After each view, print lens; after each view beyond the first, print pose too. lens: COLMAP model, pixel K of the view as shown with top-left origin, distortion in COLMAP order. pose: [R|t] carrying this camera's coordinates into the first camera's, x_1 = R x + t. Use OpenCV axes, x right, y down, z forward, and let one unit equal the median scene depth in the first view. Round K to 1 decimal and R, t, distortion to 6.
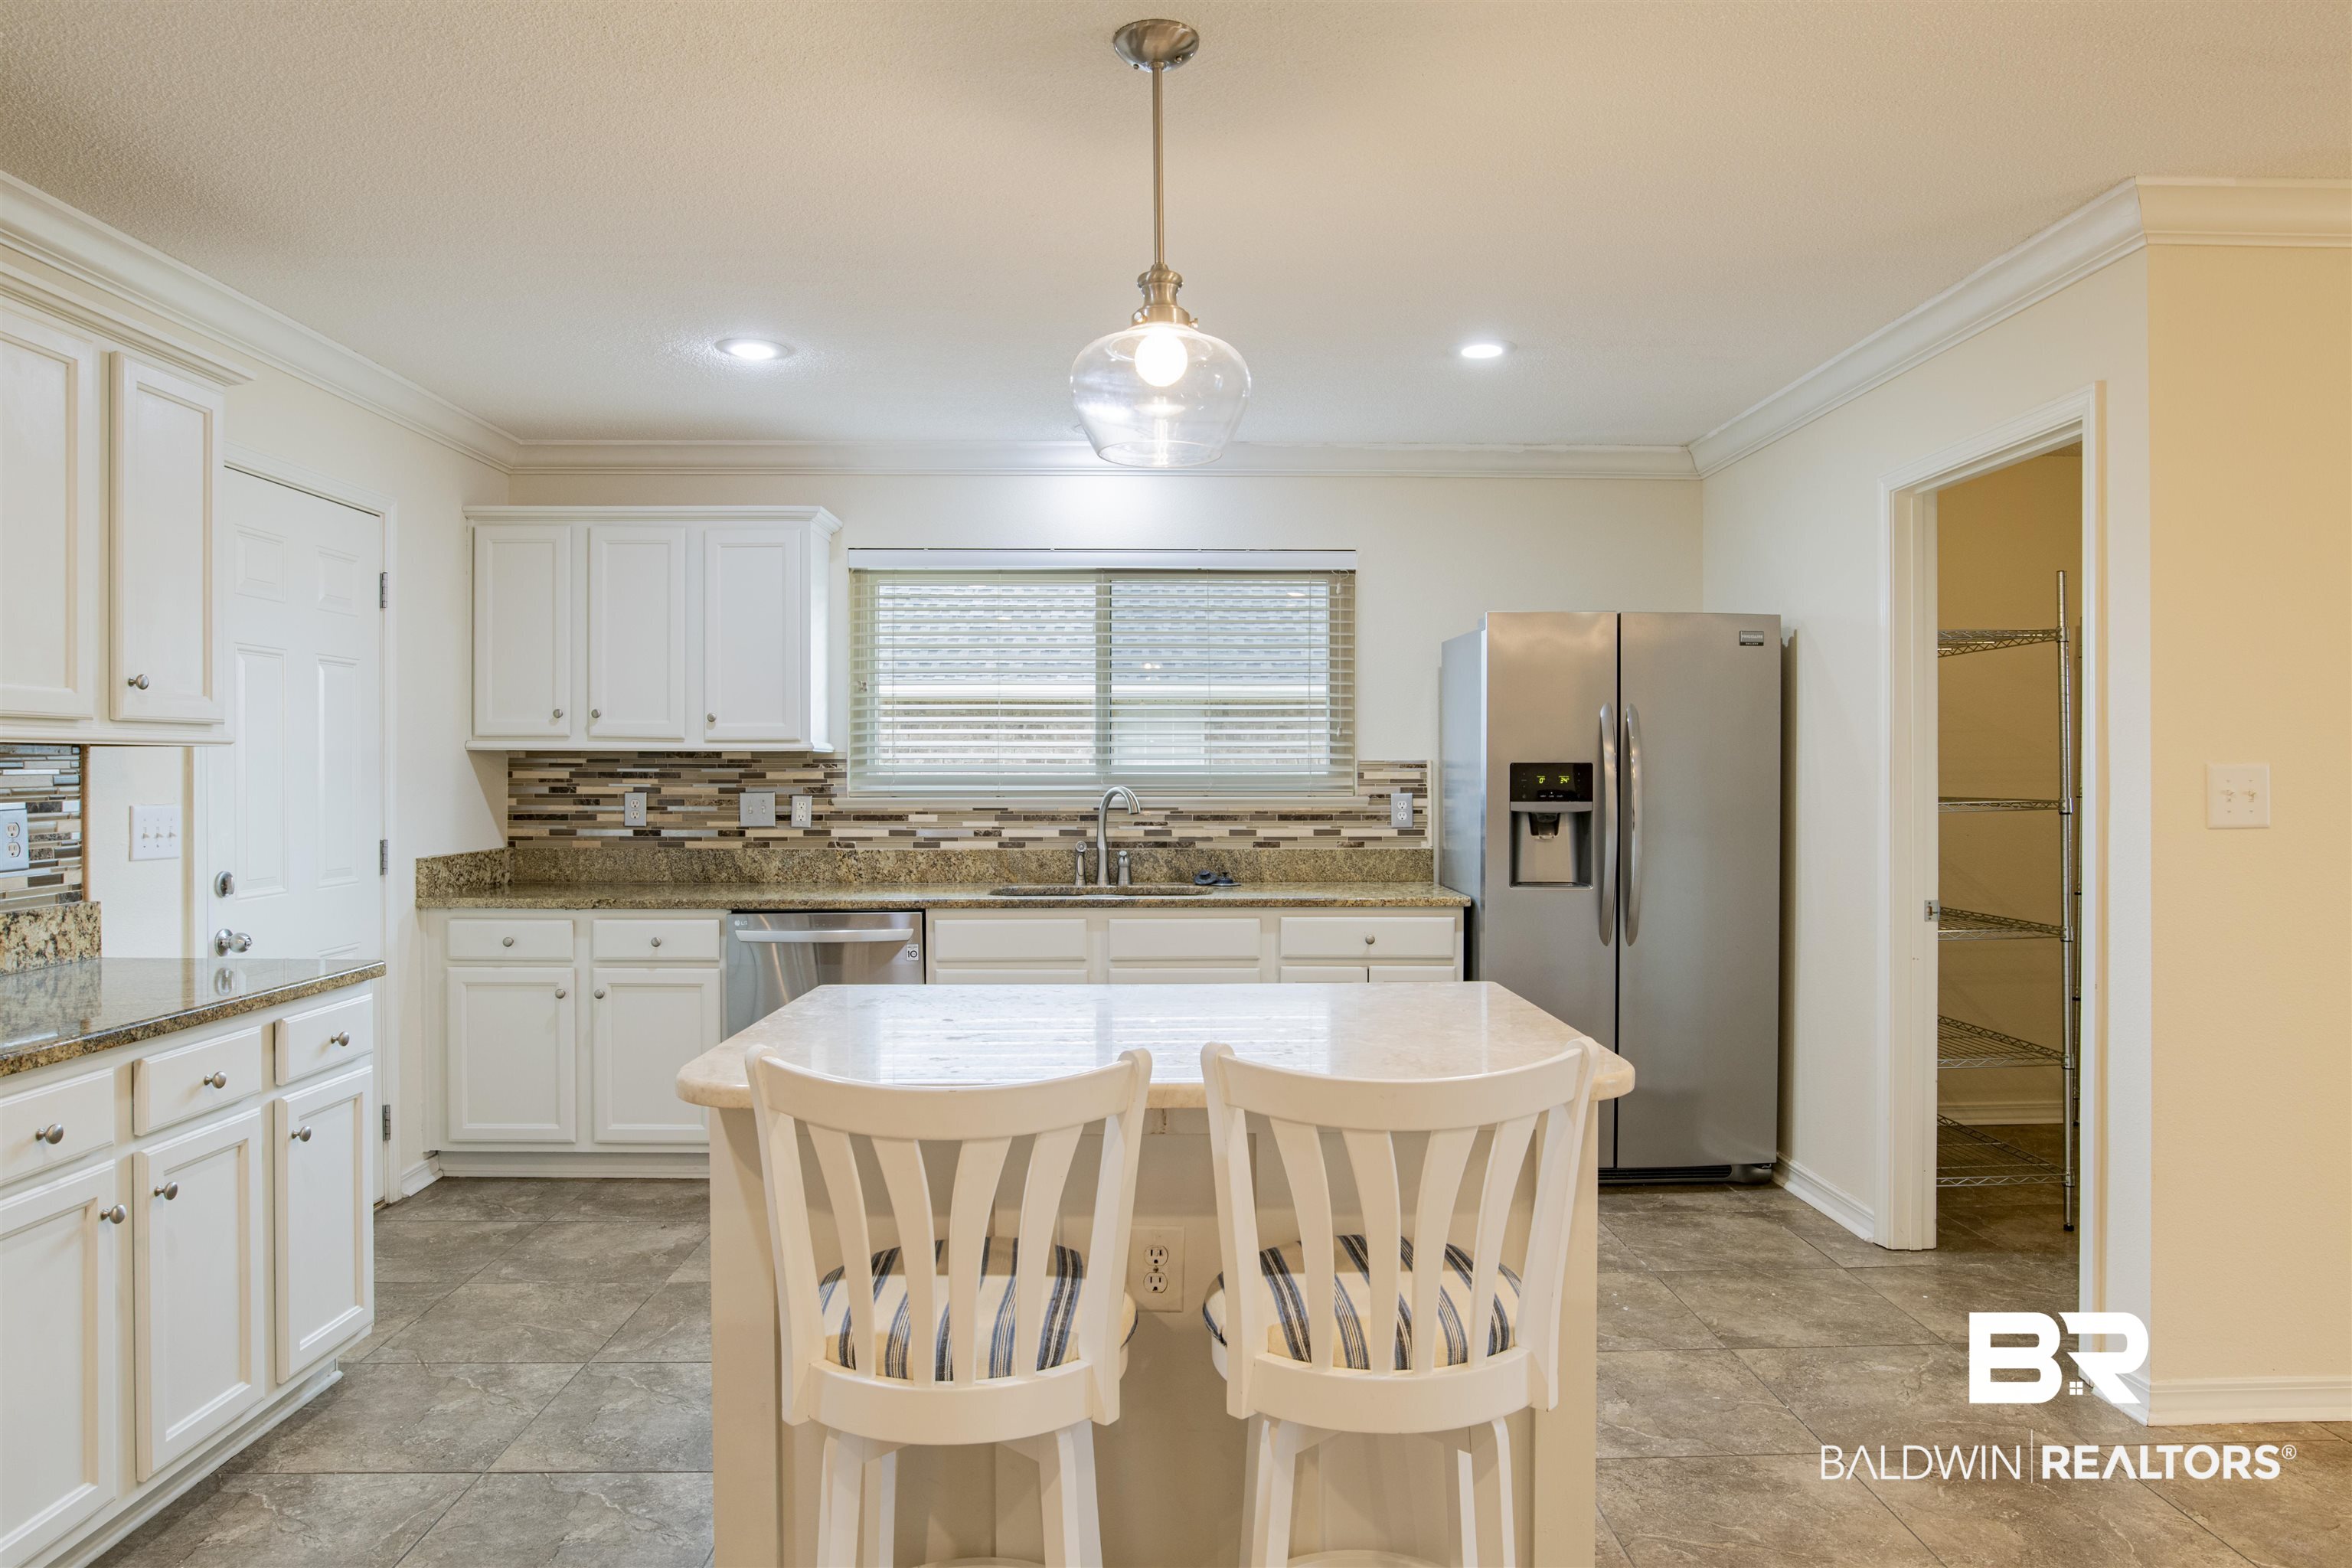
lens RADIAL K [[1468.2, 0, 1190.4], [0, 1468.2, 771.2], [0, 0, 1]] dist [-0.047697, 0.021130]
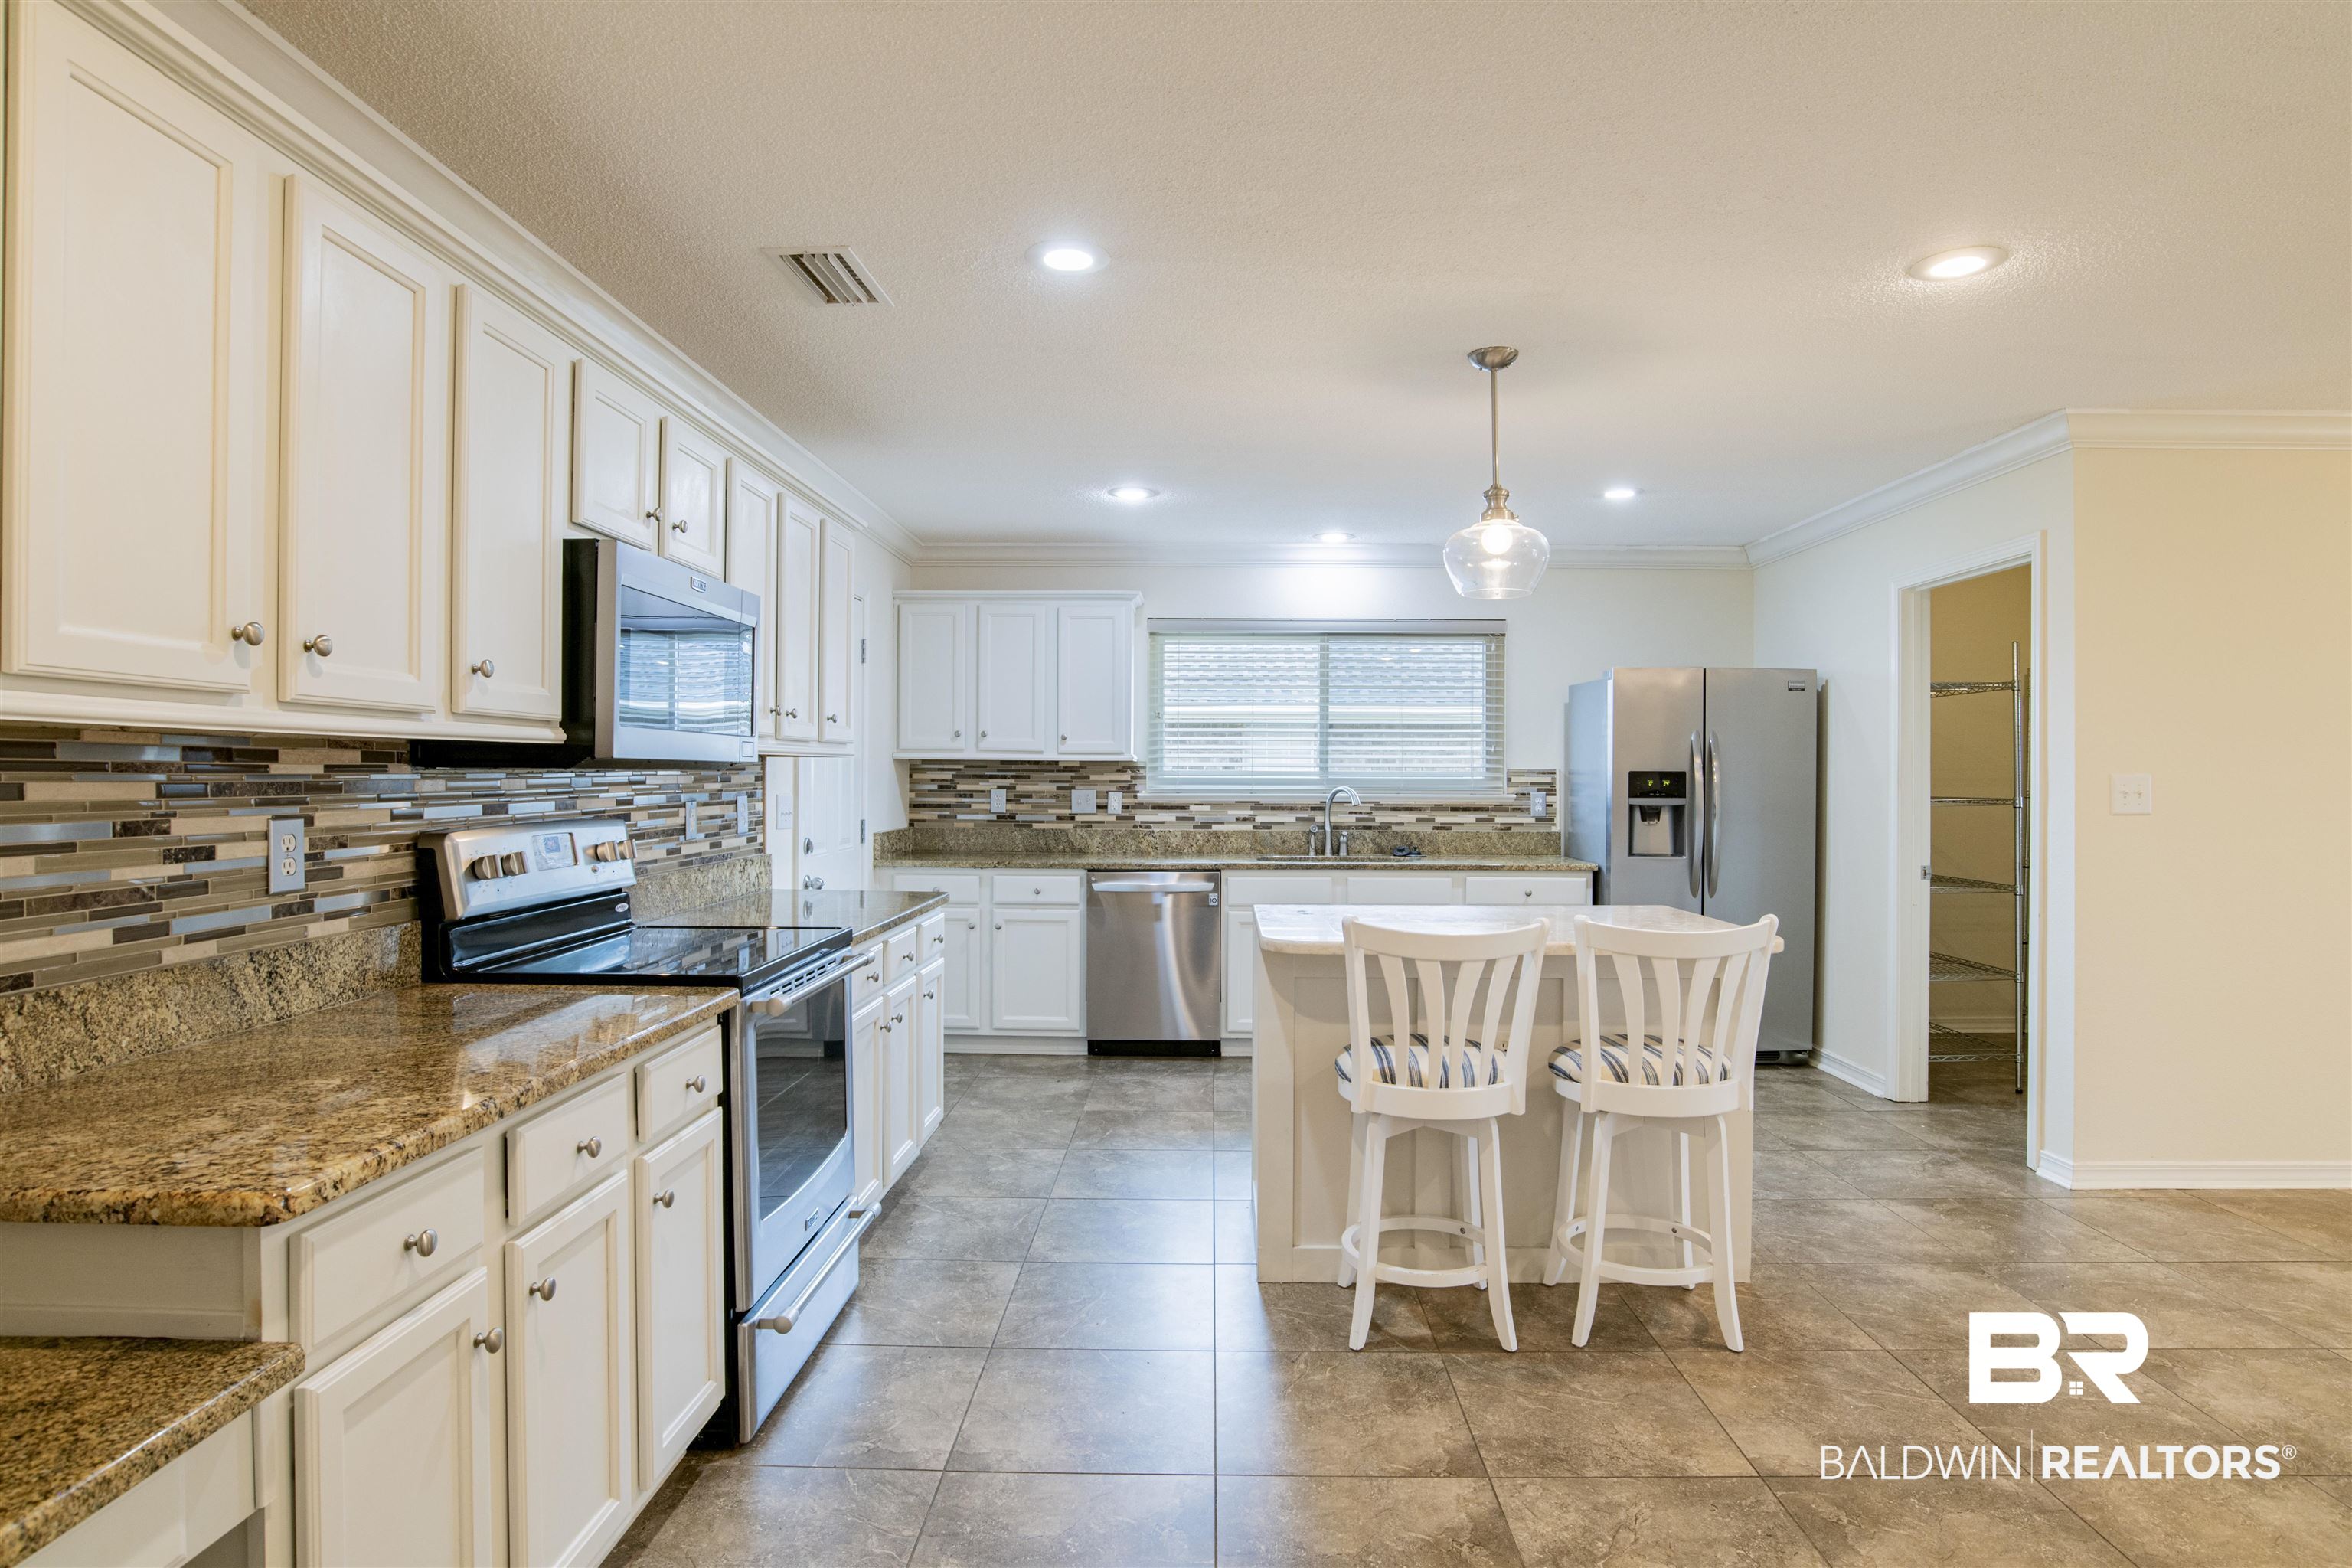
lens RADIAL K [[1253.0, 0, 1197.1], [0, 1253.0, 772.9], [0, 0, 1]] dist [-0.046763, 0.011399]
pose [[0.999157, 0.004796, -0.040781, -0.137999], [-0.004894, 0.999985, -0.002307, 0.000817], [0.040769, 0.002505, 0.999165, -0.218946]]
